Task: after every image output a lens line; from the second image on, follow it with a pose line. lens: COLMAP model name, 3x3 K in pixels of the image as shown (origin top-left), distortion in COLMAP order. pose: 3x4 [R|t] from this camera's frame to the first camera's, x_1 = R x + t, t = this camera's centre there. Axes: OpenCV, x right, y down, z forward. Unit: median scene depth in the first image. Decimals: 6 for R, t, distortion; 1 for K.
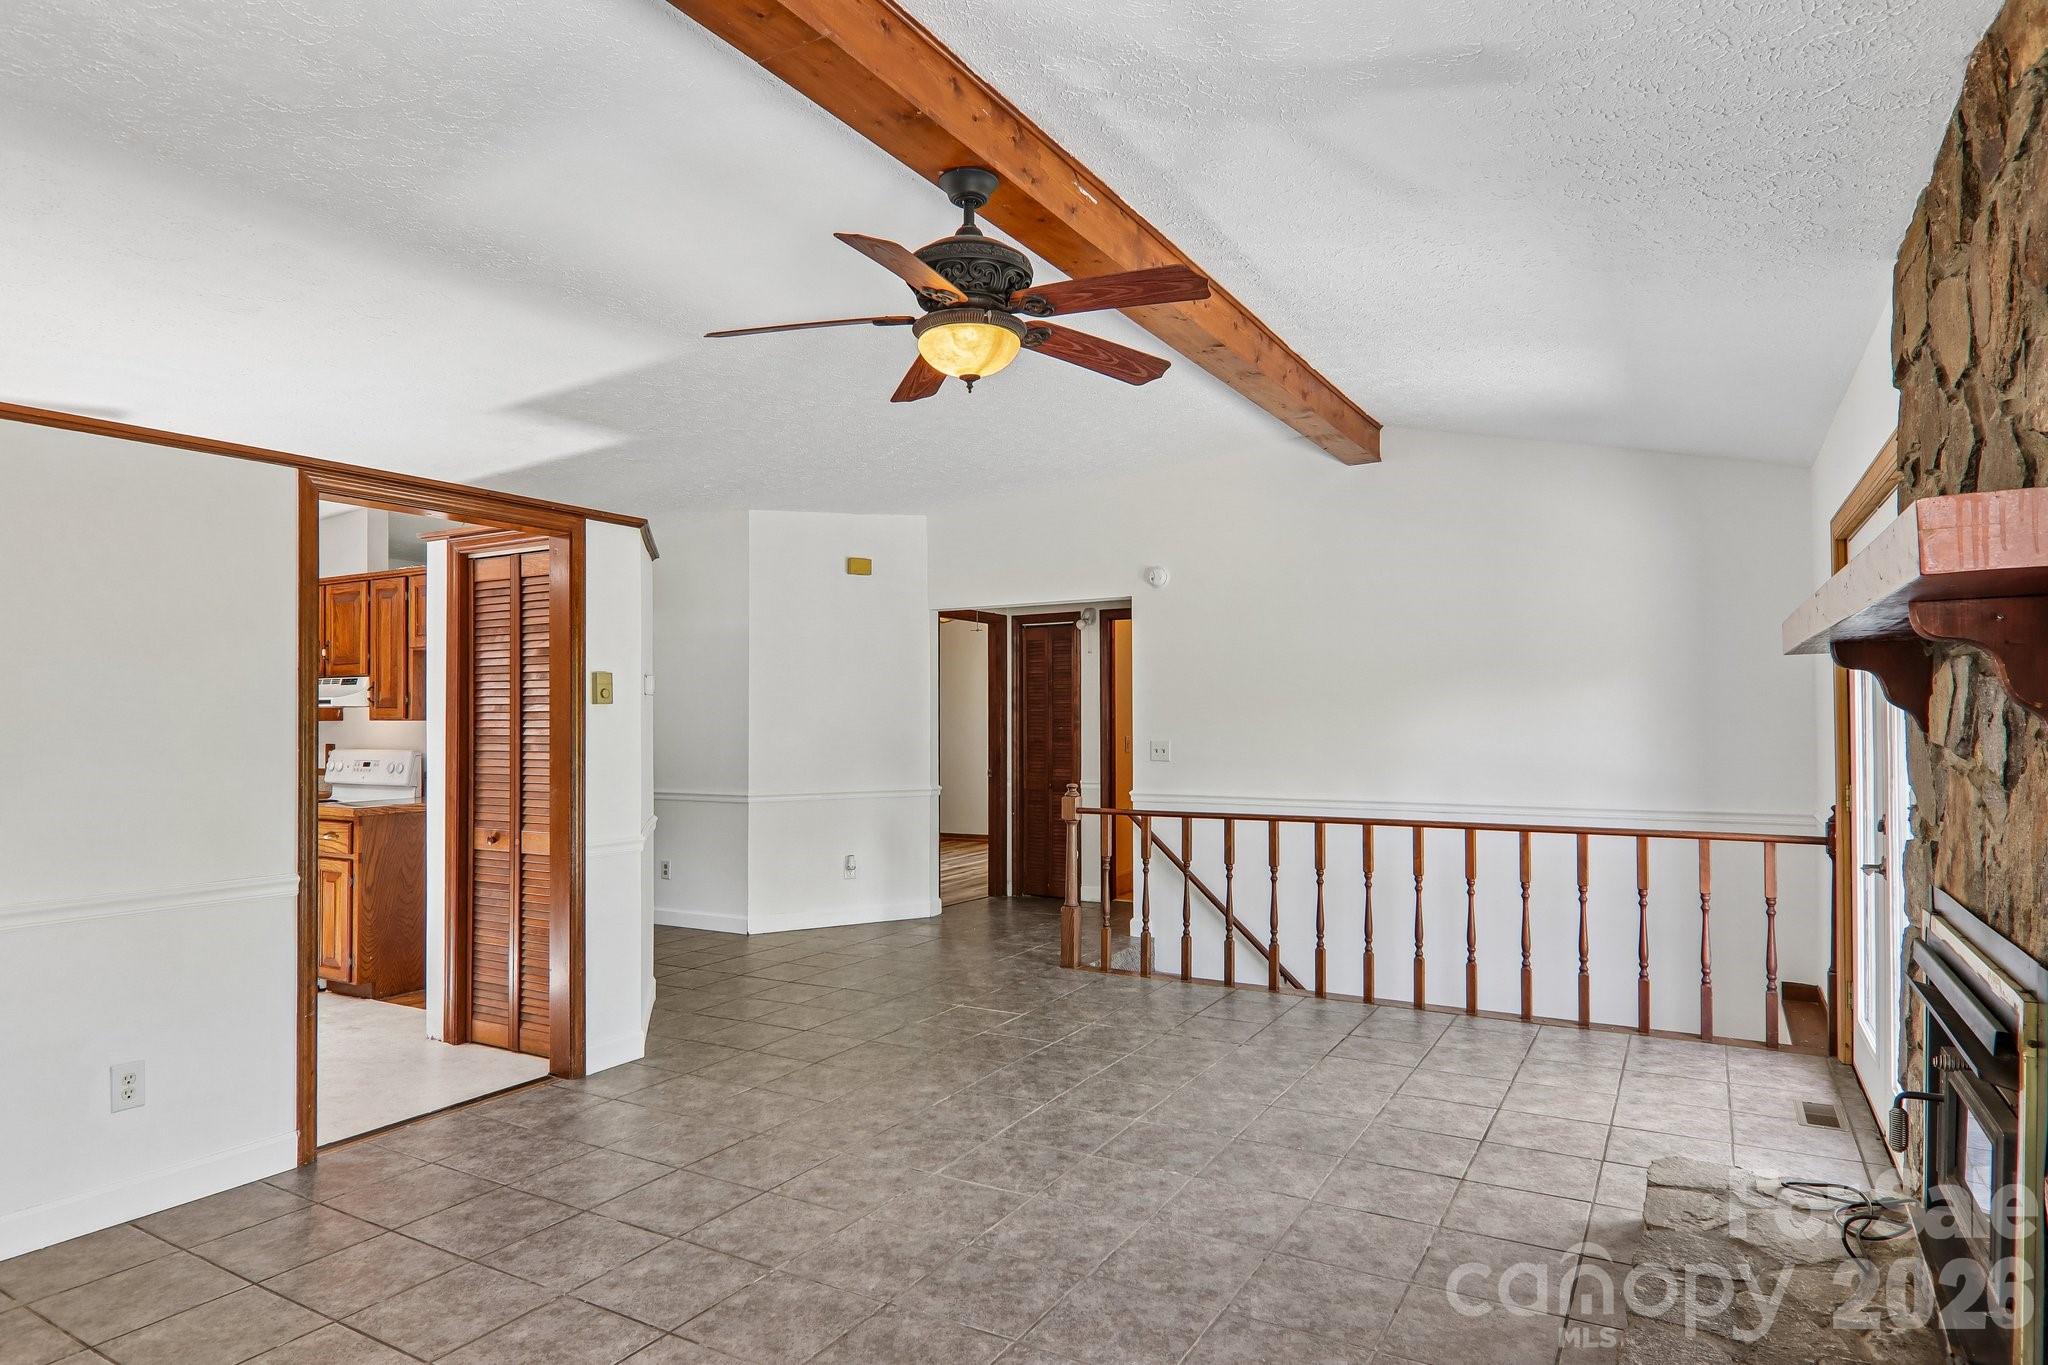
lens RADIAL K [[1184.9, 0, 1057.5], [0, 1184.9, 712.7], [0, 0, 1]] dist [0.002708, -0.005098]
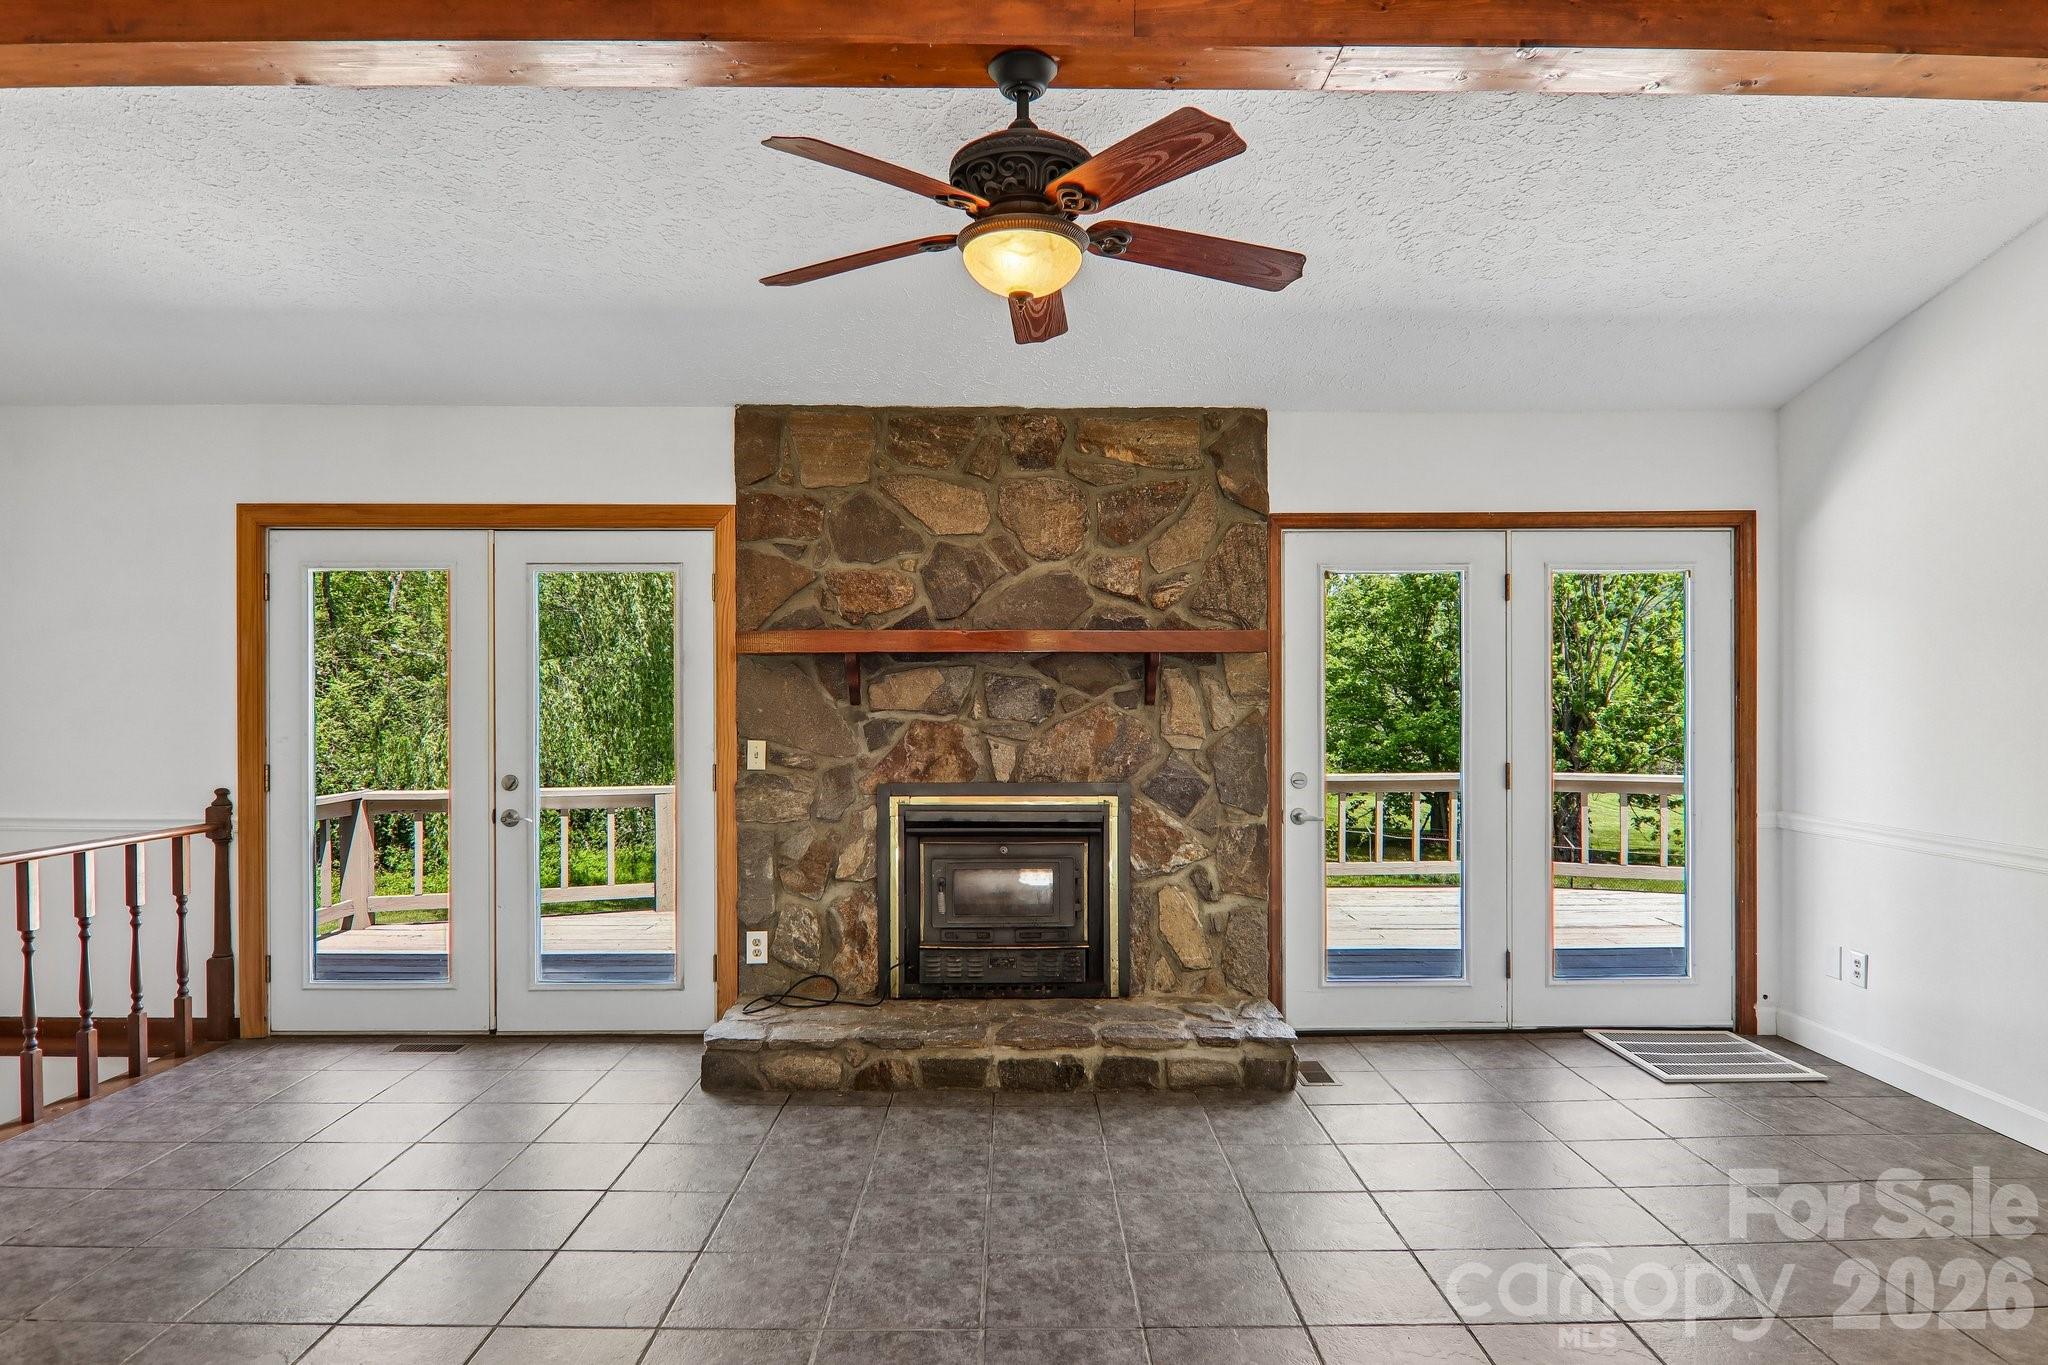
lens RADIAL K [[1184.9, 0, 1019.4], [0, 1184.9, 699.6], [0, 0, 1]] dist [0.002708, -0.005098]
pose [[-0.482423, -0.001252, 0.875938, -0.752746], [0.000667, 0.999998, 0.001797, 0.006867], [-0.875938, 0.001451, -0.482421, 1.273585]]
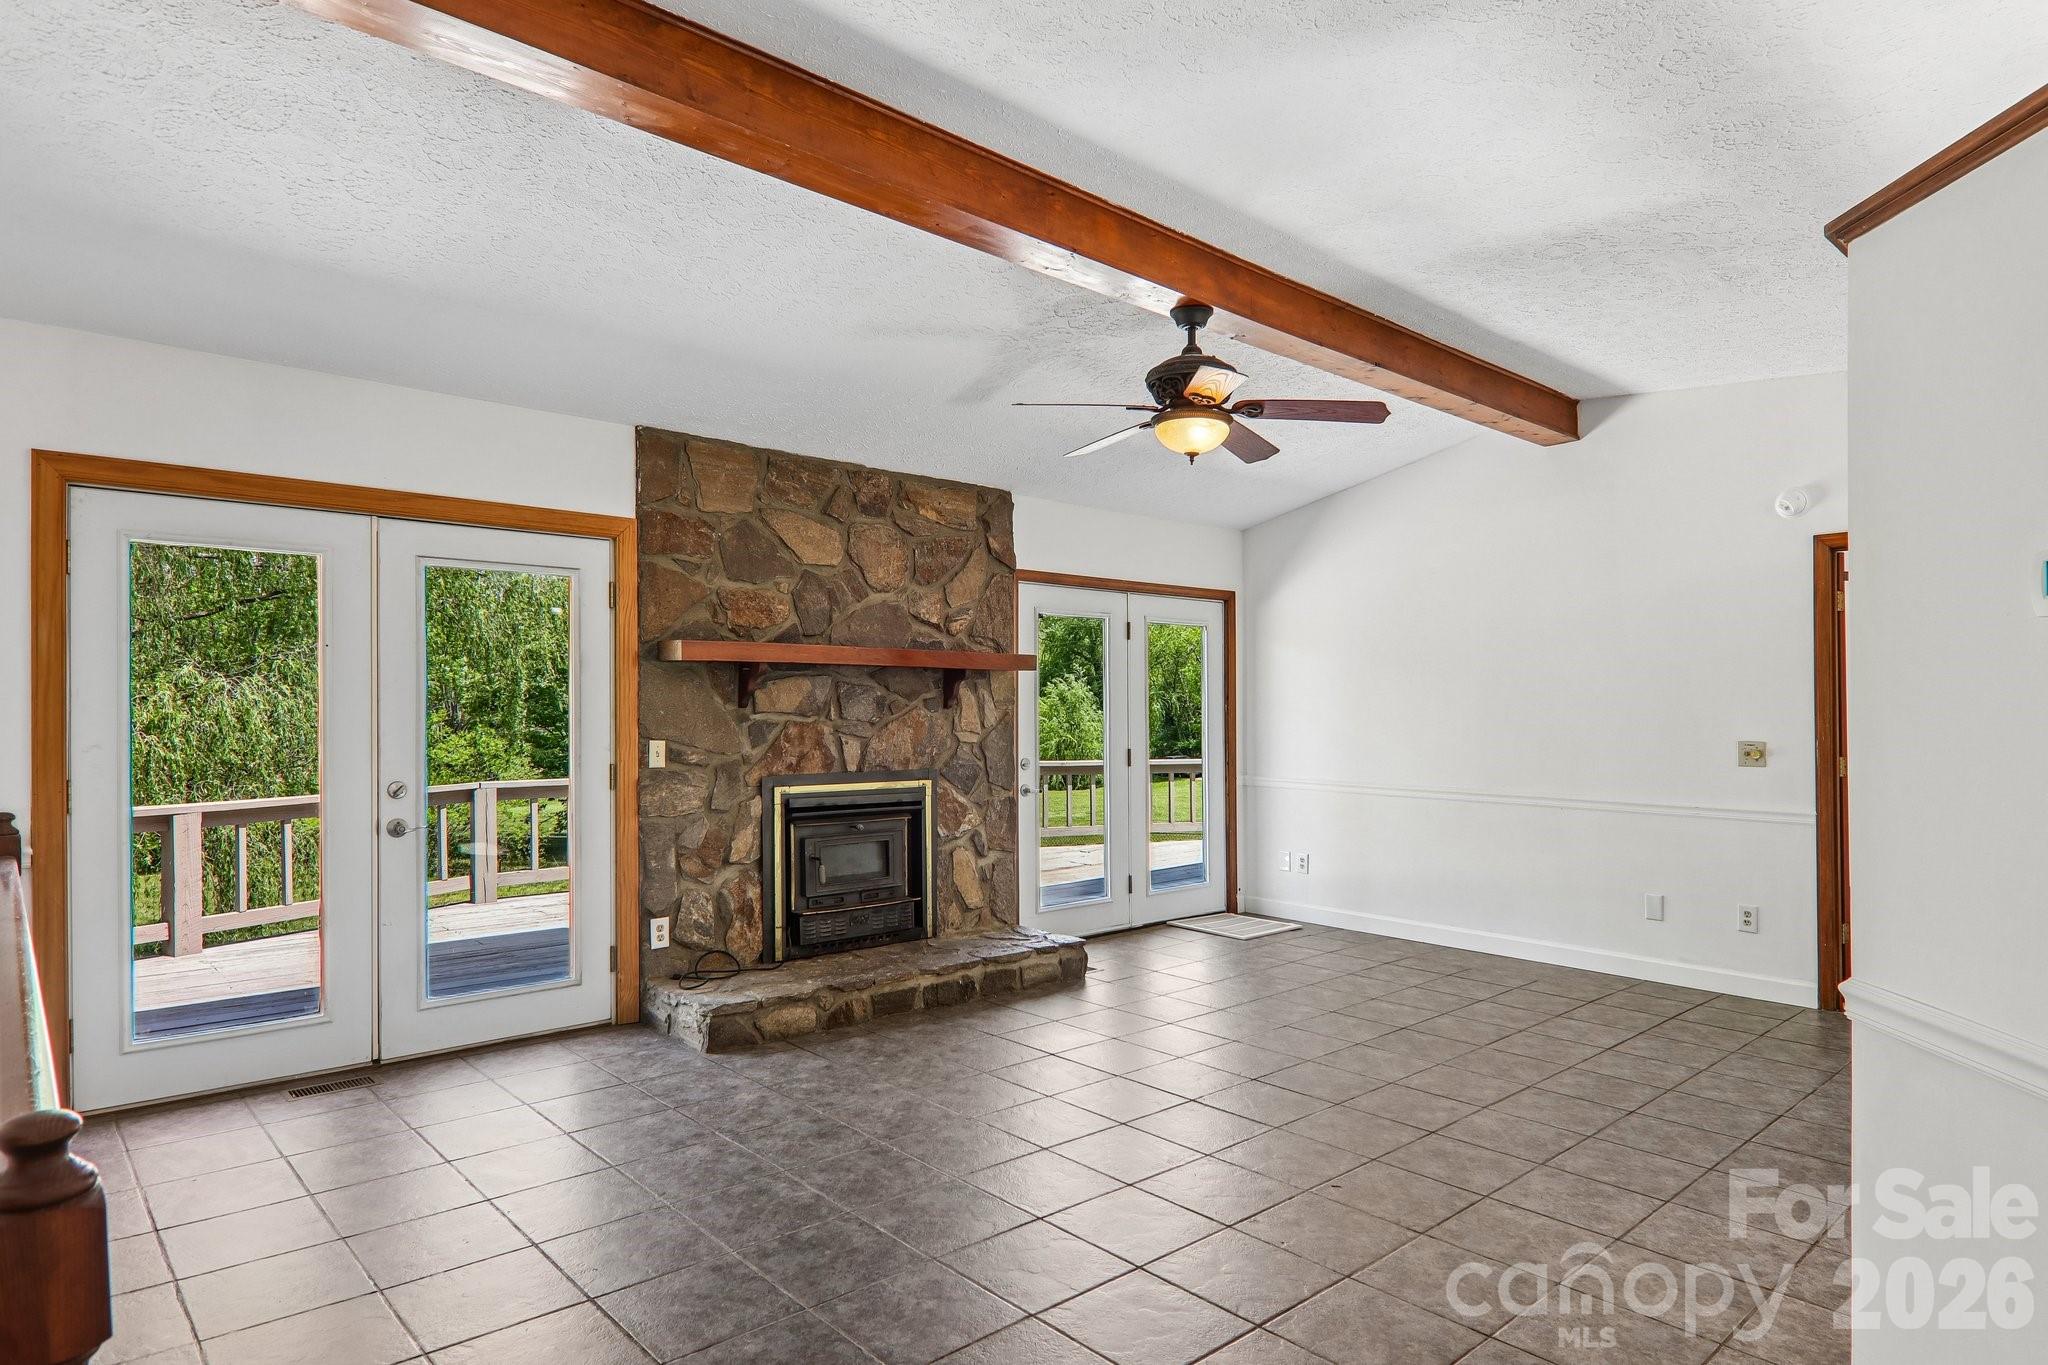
lens RADIAL K [[1184.9, 0, 1012.7], [0, 1184.9, 686.9], [0, 0, 1]] dist [0.002708, -0.005098]
pose [[-0.941662, -0.000306, 0.336561, -0.305127], [-0.006209, 0.999845, -0.016464, 0.011583], [-0.336504, -0.017593, -0.941518, 2.142474]]
